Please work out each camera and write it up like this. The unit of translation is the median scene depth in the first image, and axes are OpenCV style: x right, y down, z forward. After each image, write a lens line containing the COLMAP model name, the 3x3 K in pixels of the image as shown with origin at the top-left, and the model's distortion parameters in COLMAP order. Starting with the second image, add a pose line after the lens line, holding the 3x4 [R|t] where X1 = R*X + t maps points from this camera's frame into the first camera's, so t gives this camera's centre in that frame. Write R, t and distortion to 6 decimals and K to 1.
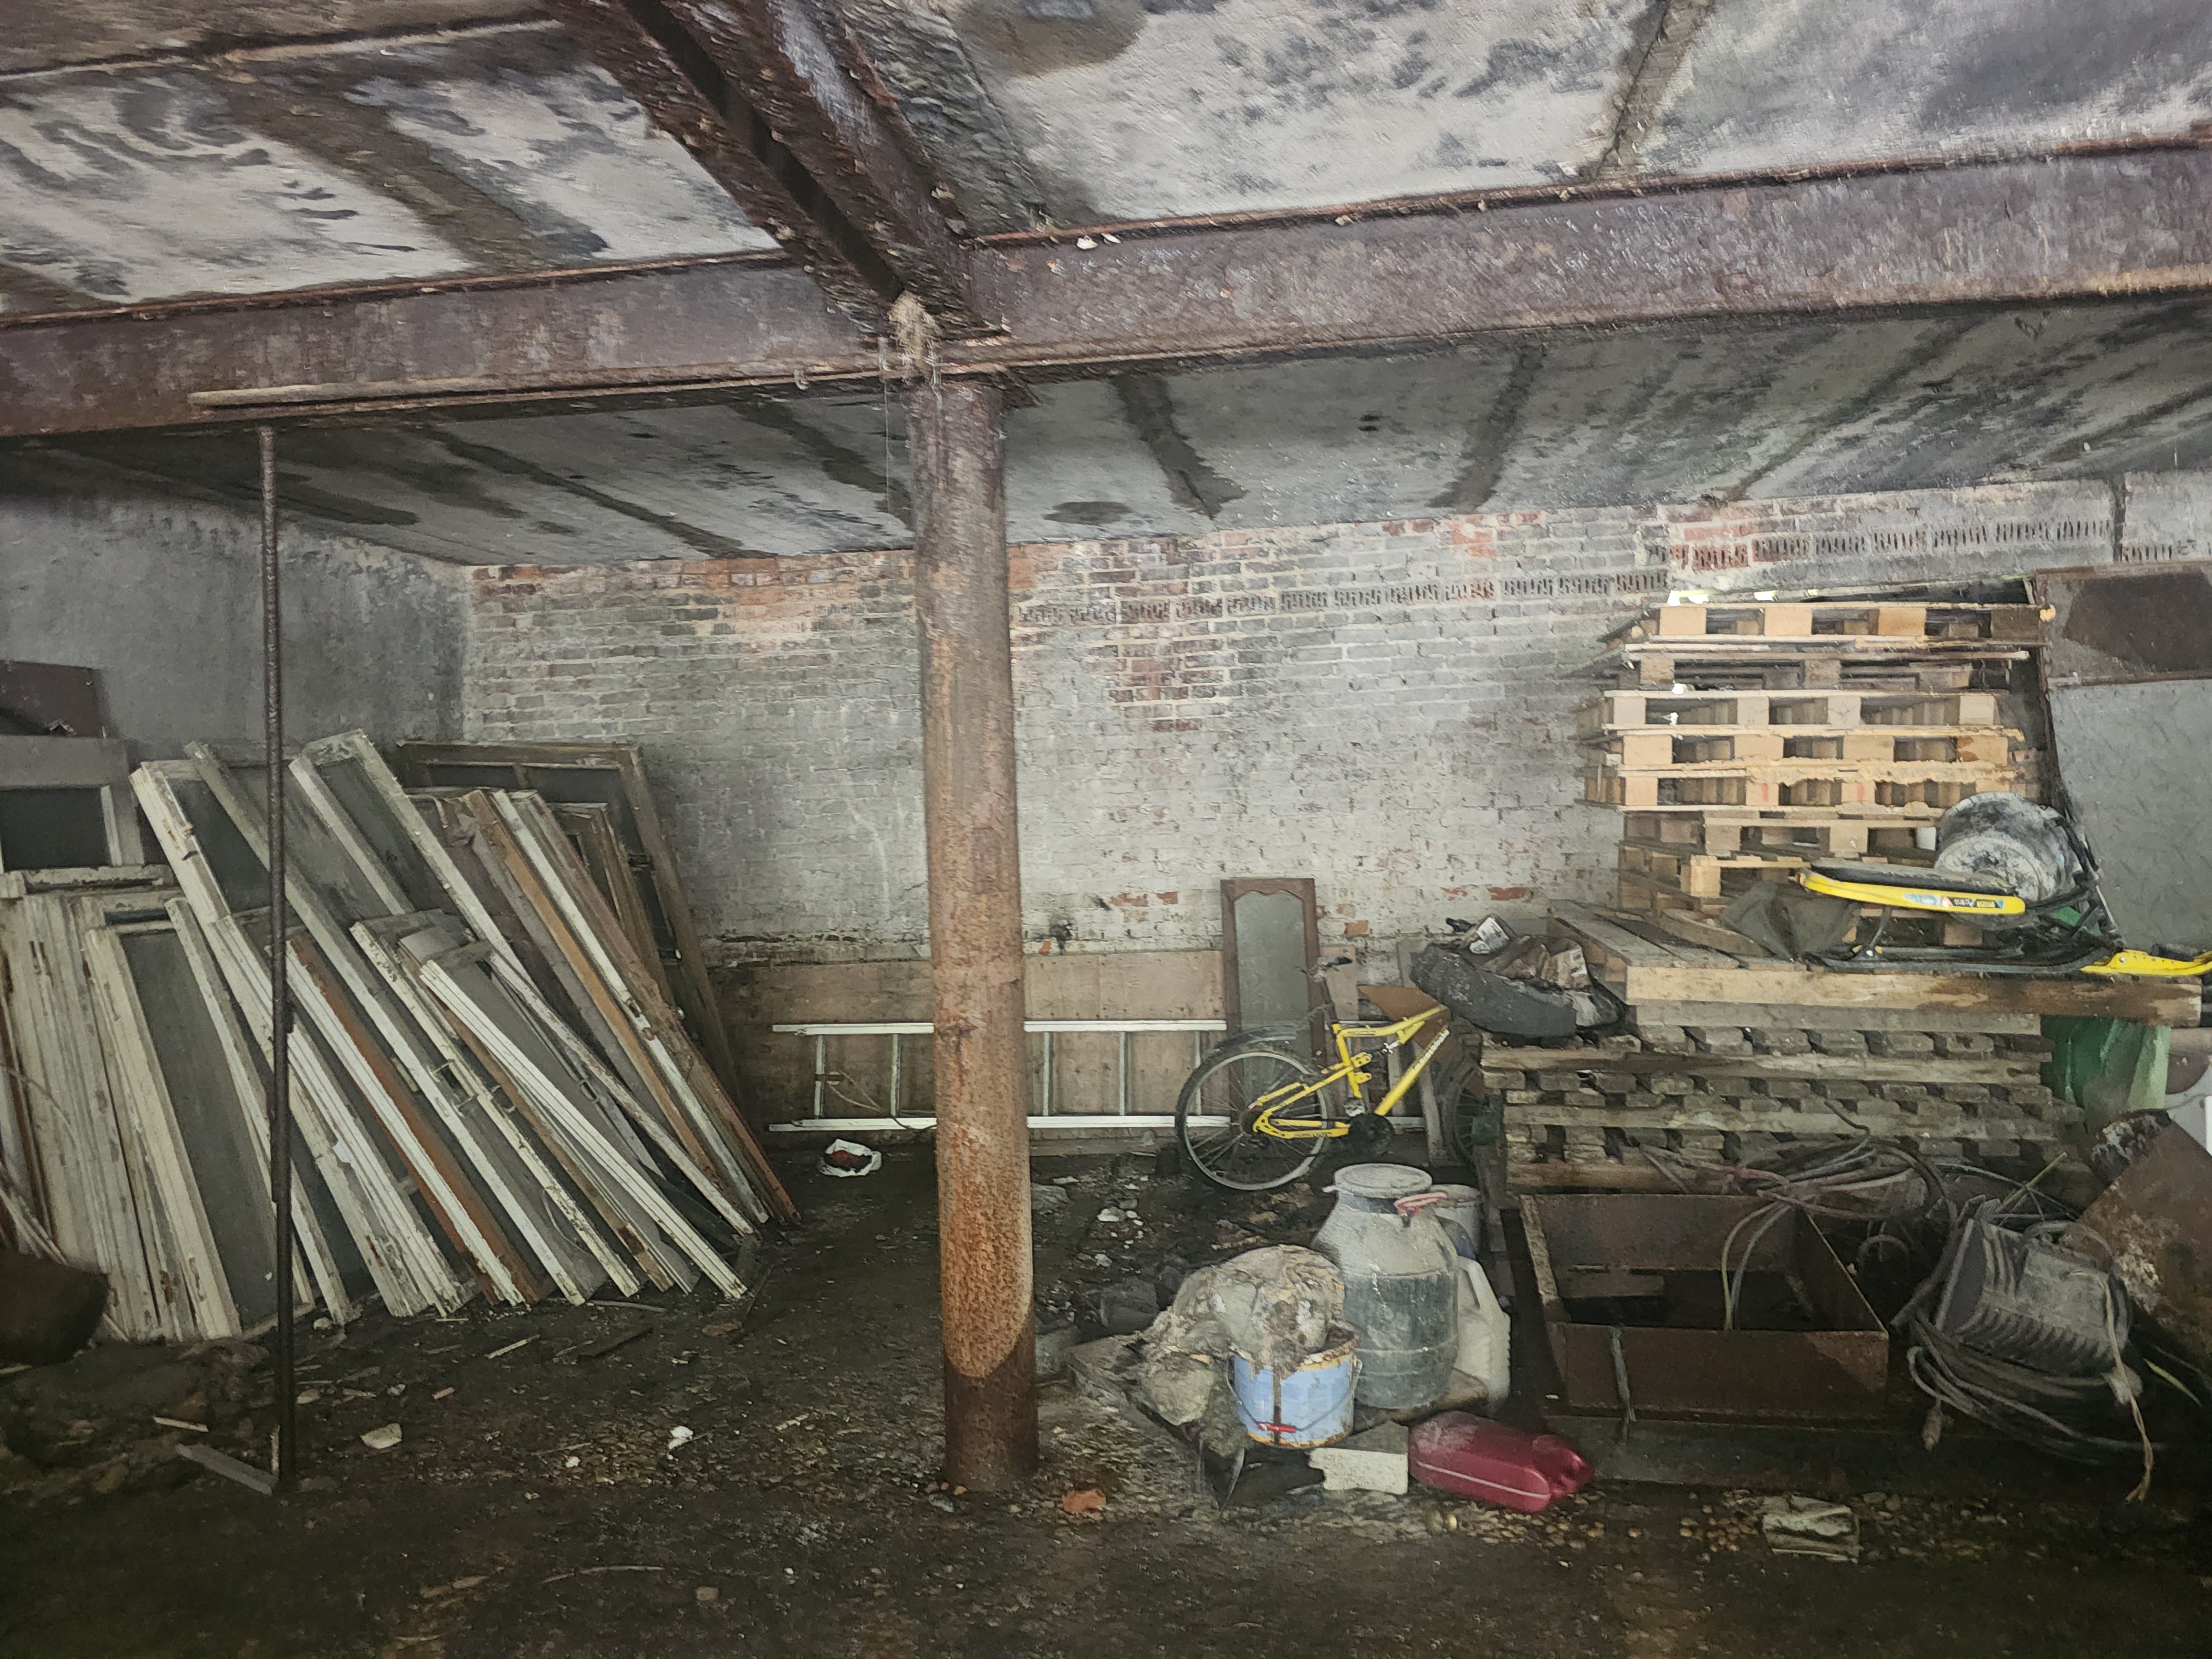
lens RADIAL K [[1446.9, 0, 1112.8], [0, 1446.9, 834.9], [0, 0, 1]] dist [0.024880, -0.029941]
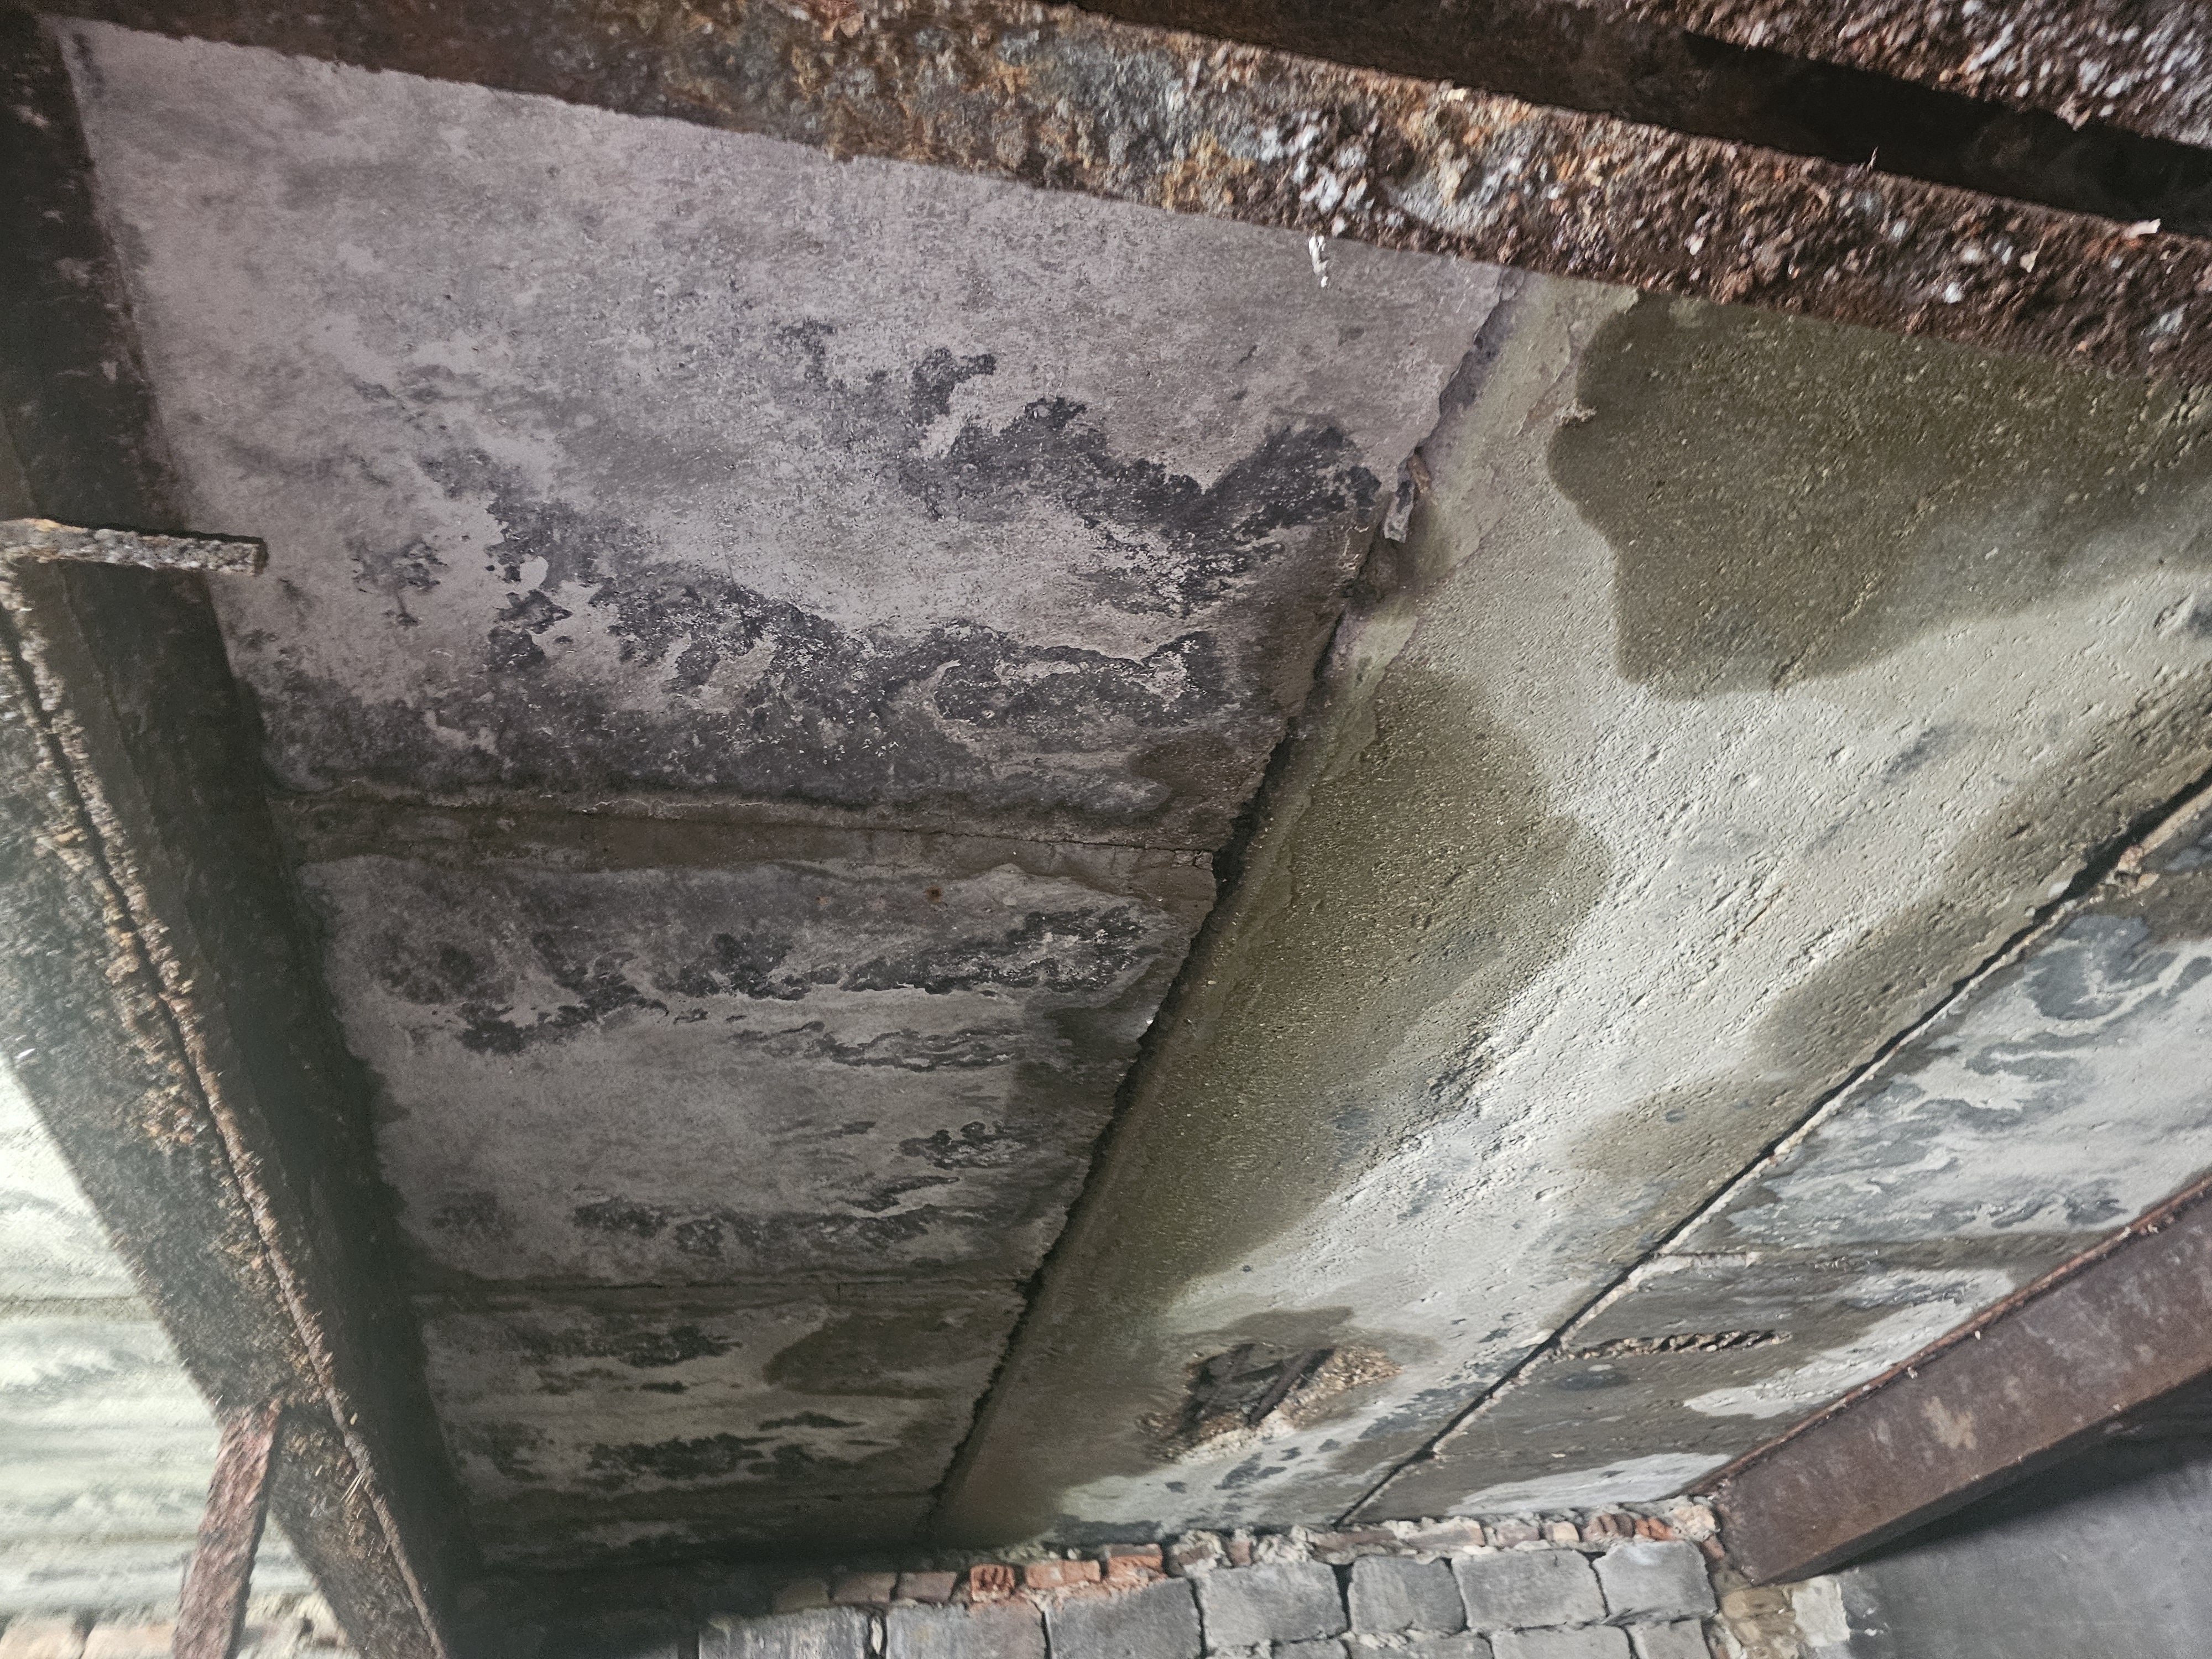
lens RADIAL K [[1446.9, 0, 1109.1], [0, 1446.9, 822.4], [0, 0, 1]] dist [0.024880, -0.029941]
pose [[0.350008, -0.612362, -0.708877, -0.072323], [0.073846, 0.772426, -0.630797, -0.028096], [0.933832, 0.168436, 0.315575, 0.070816]]
